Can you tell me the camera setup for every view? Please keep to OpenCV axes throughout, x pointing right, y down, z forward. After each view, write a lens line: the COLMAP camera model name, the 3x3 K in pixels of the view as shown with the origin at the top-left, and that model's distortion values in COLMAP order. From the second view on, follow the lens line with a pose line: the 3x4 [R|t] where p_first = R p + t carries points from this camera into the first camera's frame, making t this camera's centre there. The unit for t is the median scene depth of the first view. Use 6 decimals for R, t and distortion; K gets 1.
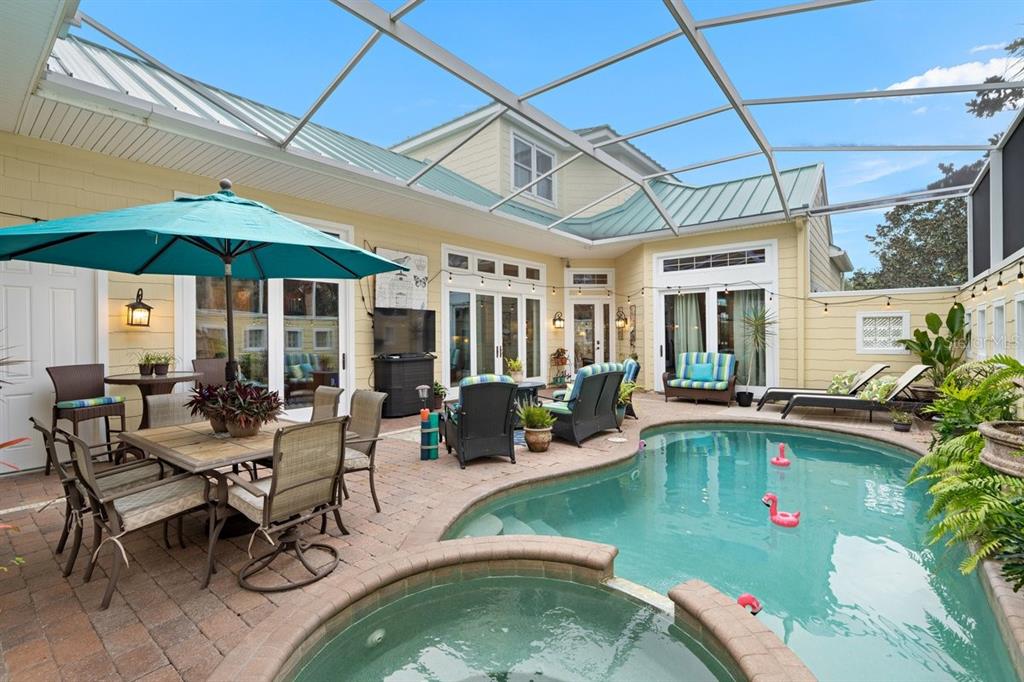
lens RADIAL K [[466.4, 0, 514.1], [0, 466.4, 340.6], [0, 0, 1]] dist [-0.008565, 0.003066]
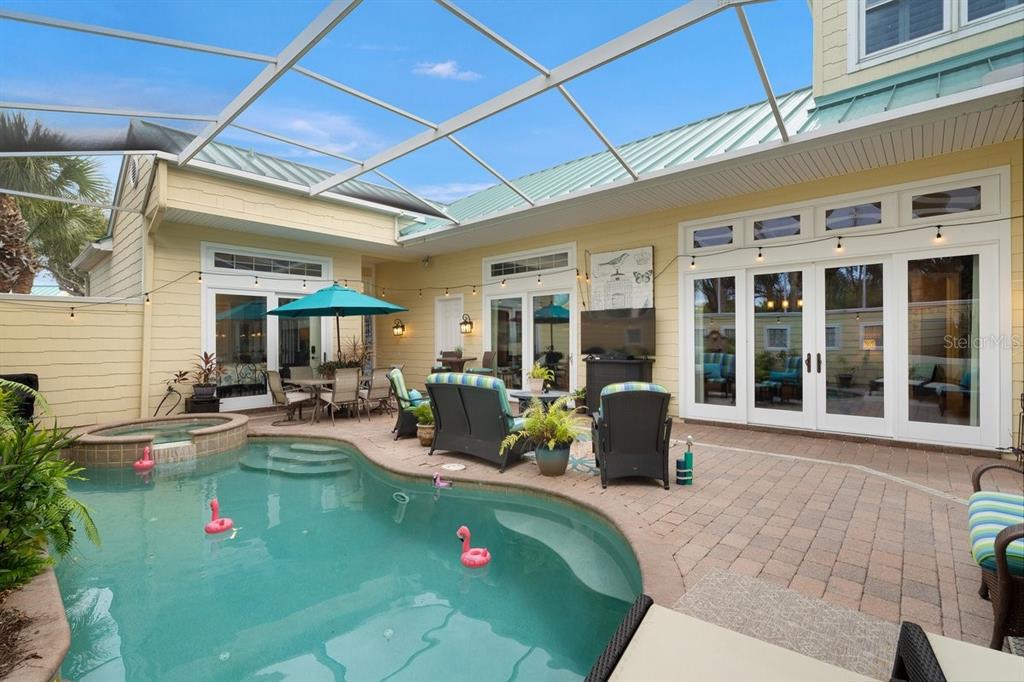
lens RADIAL K [[466.4, 0, 514.0], [0, 466.4, 339.1], [0, 0, 1]] dist [-0.008565, 0.003066]
pose [[-0.051017, 0.008552, -0.998661, 0.671645], [0.002612, 0.999961, 0.008429, -0.012962], [0.998694, -0.002179, -0.051037, 0.748996]]
